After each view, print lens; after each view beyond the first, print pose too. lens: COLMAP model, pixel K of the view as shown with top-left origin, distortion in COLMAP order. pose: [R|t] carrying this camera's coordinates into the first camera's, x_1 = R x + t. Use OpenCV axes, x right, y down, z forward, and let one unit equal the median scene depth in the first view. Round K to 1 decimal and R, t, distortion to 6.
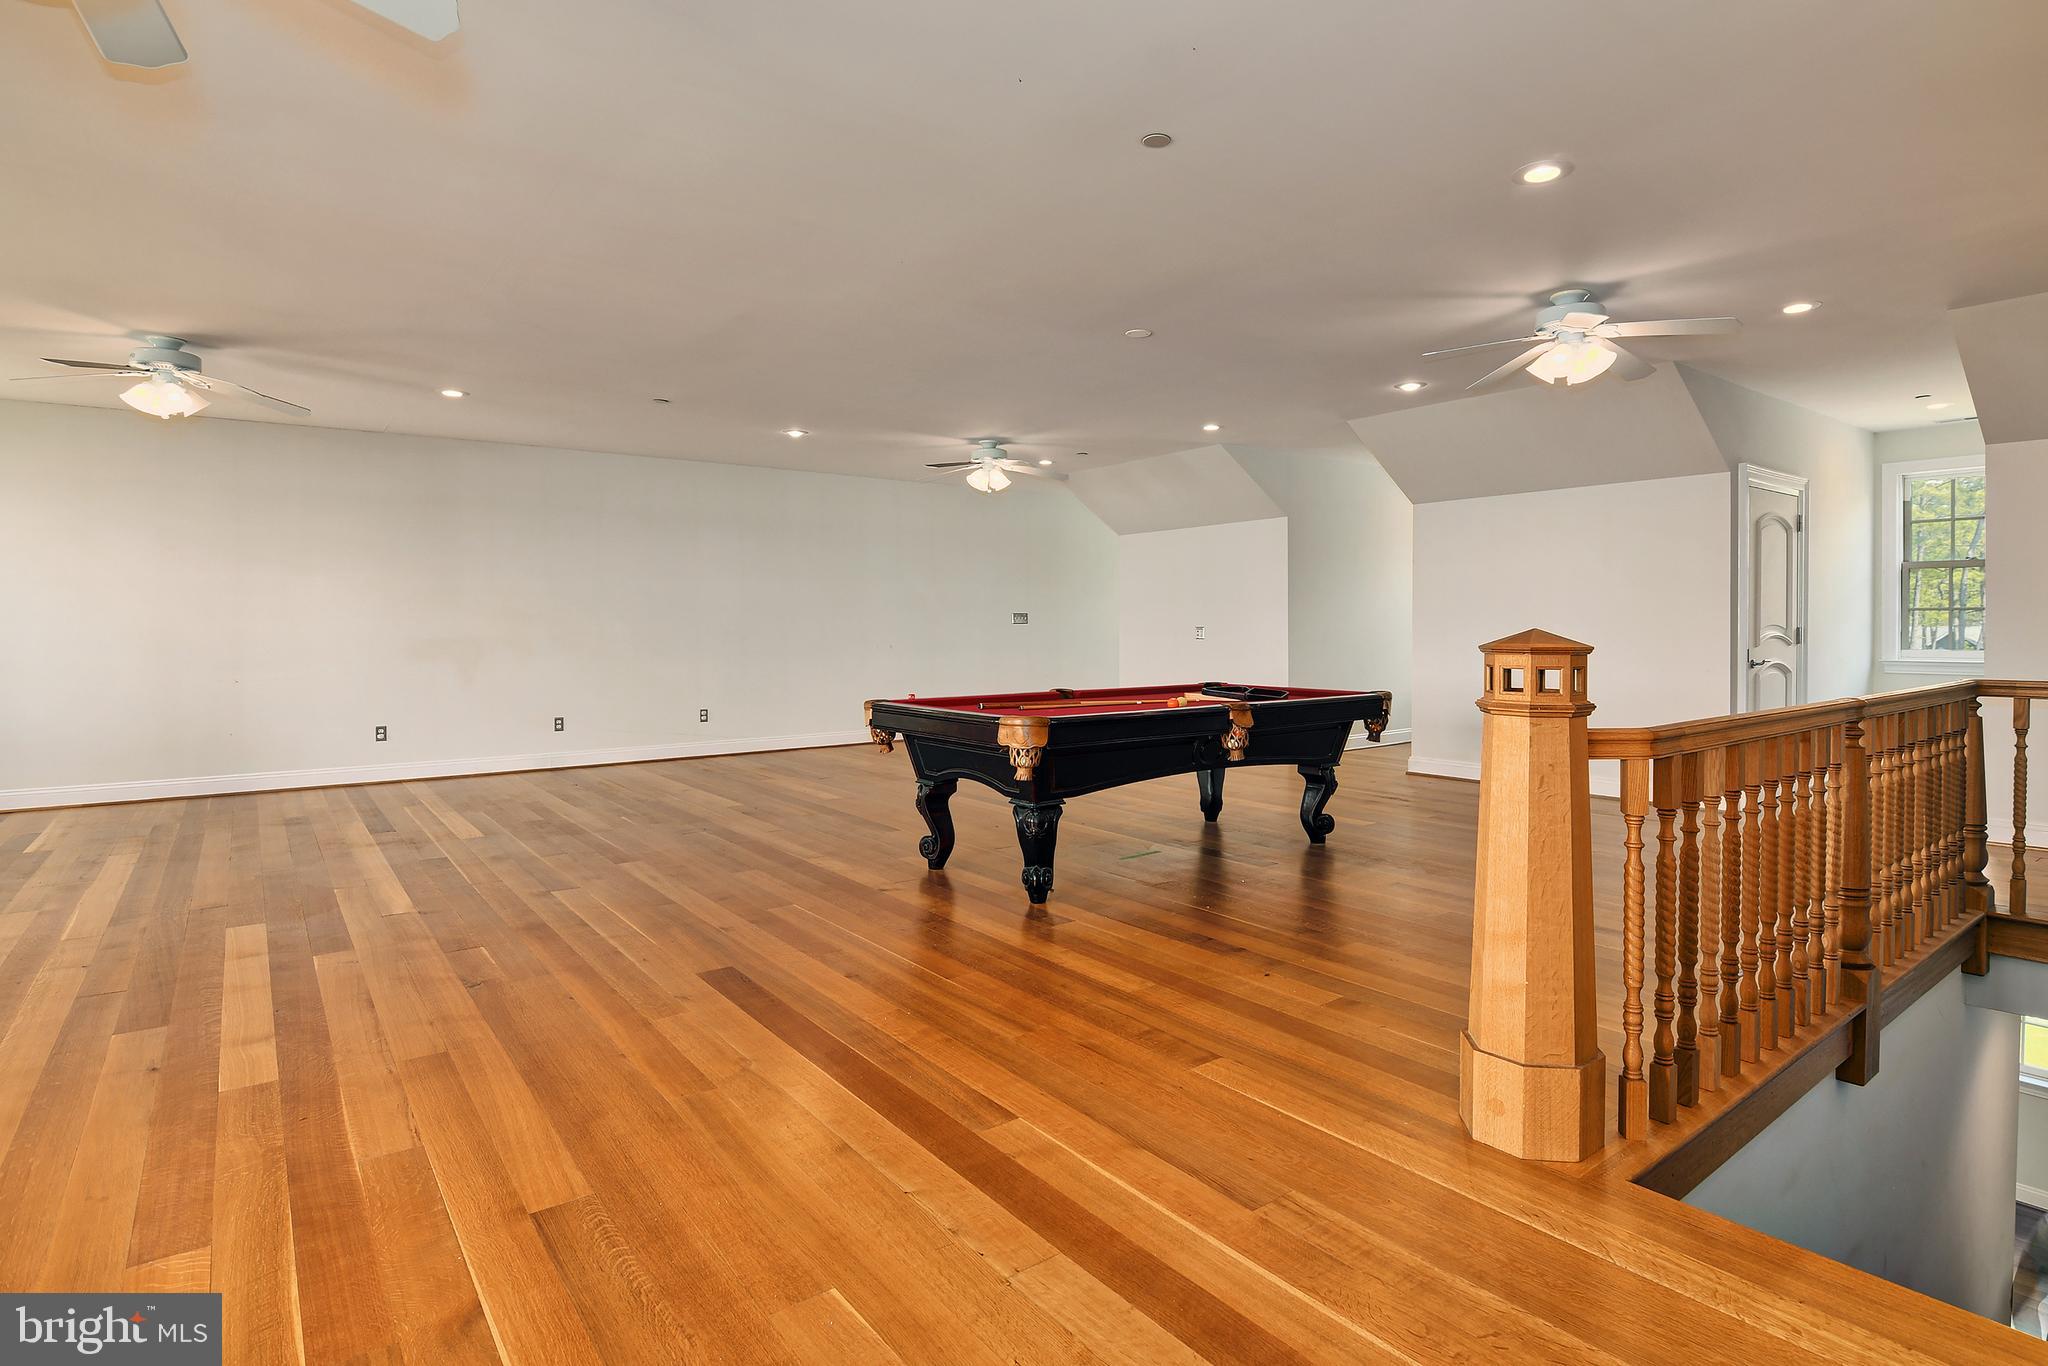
lens RADIAL K [[1036.6, 0, 1056.3], [0, 1036.6, 657.0], [0, 0, 1]] dist [-0.003197, -0.001679]
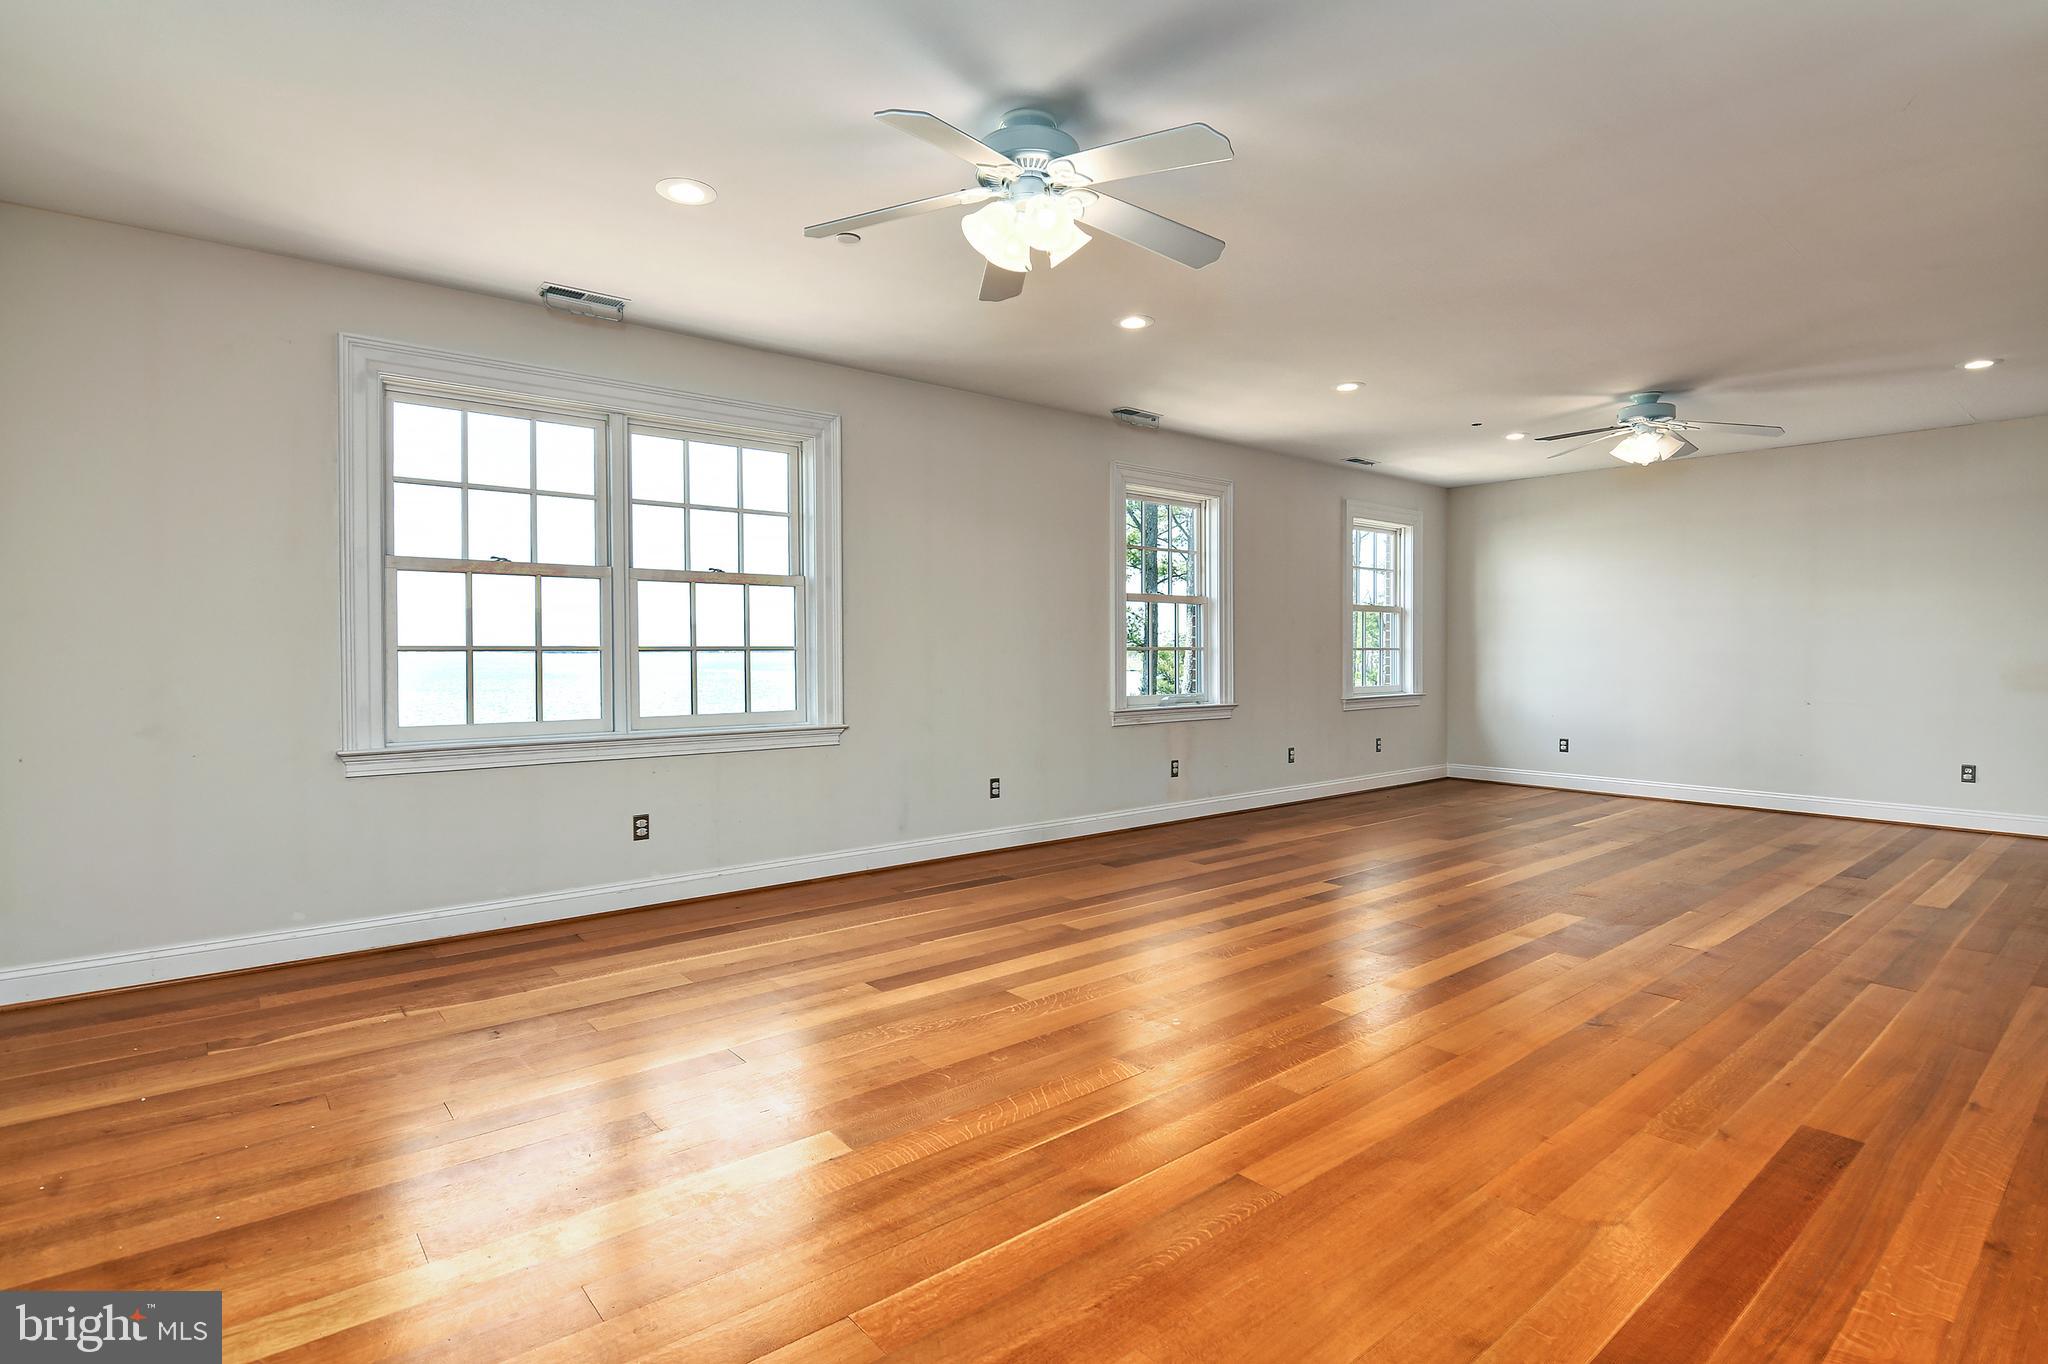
lens RADIAL K [[1036.6, 0, 1056.3], [0, 1036.6, 656.0], [0, 0, 1]] dist [-0.003197, -0.001679]
pose [[0.062724, 0.012267, -0.997956, 0.346984], [-0.033637, 0.999382, 0.010171, -0.015180], [0.997464, 0.032930, 0.063097, 0.422266]]
